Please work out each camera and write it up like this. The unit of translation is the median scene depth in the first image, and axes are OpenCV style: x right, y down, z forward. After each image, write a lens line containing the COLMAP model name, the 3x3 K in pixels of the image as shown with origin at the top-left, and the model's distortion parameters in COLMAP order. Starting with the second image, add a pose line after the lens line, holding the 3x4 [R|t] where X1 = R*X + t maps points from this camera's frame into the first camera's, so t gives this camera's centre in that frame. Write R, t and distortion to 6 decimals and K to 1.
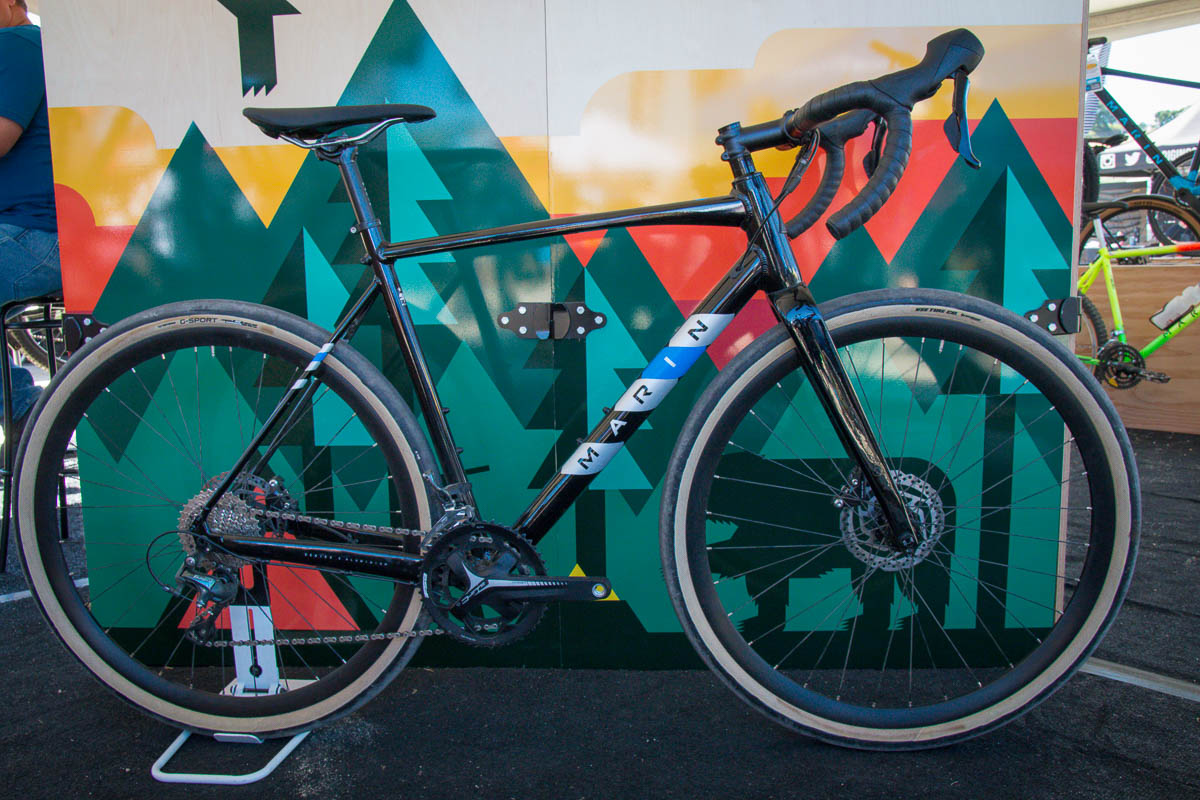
lens RADIAL K [[993.5, 0, 600.0], [0, 993.5, 400.0], [0, 0, 1]] dist [-0.101060, 0.091369]
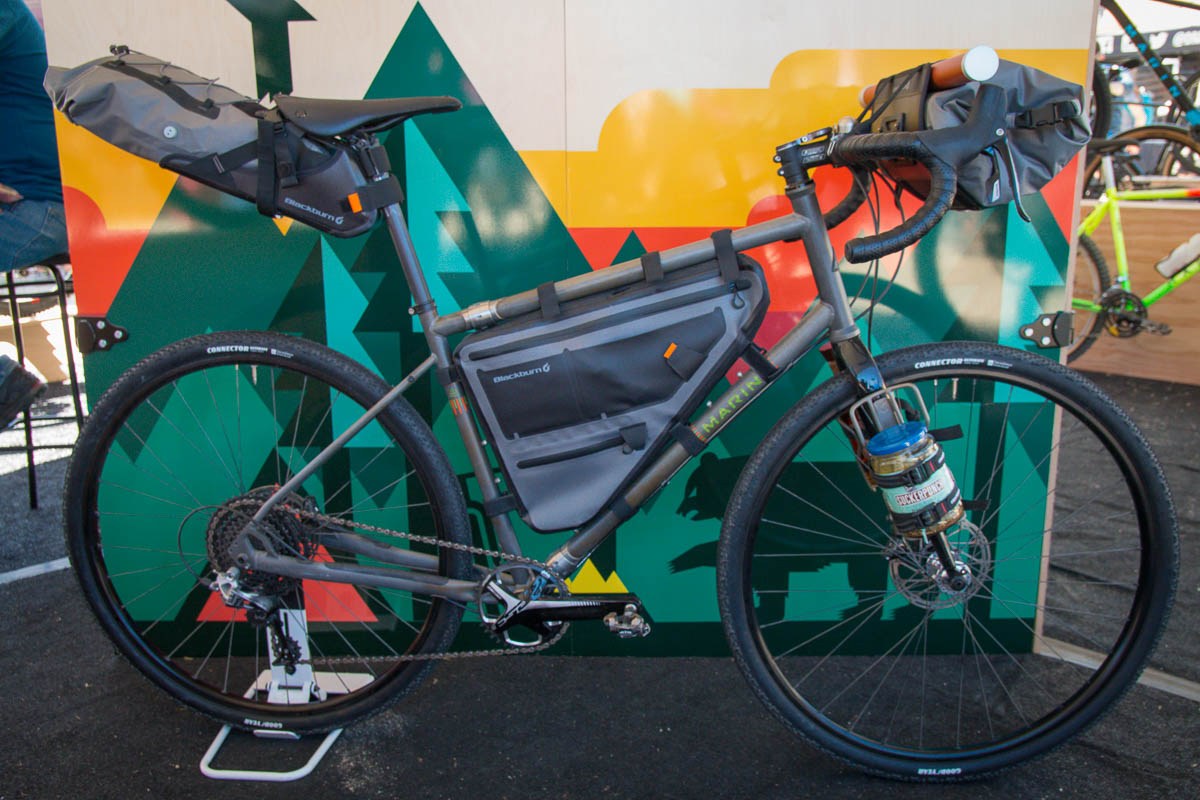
lens RADIAL K [[1112.9, 0, 600.0], [0, 1112.9, 400.0], [0, 0, 1]] dist [-0.046812, 0.026396]
pose [[0.999032, 0.003393, 0.043859, -0.064078], [-0.007599, 0.995343, 0.096095, -0.117245], [-0.043329, -0.096335, 0.994405, -0.158979]]
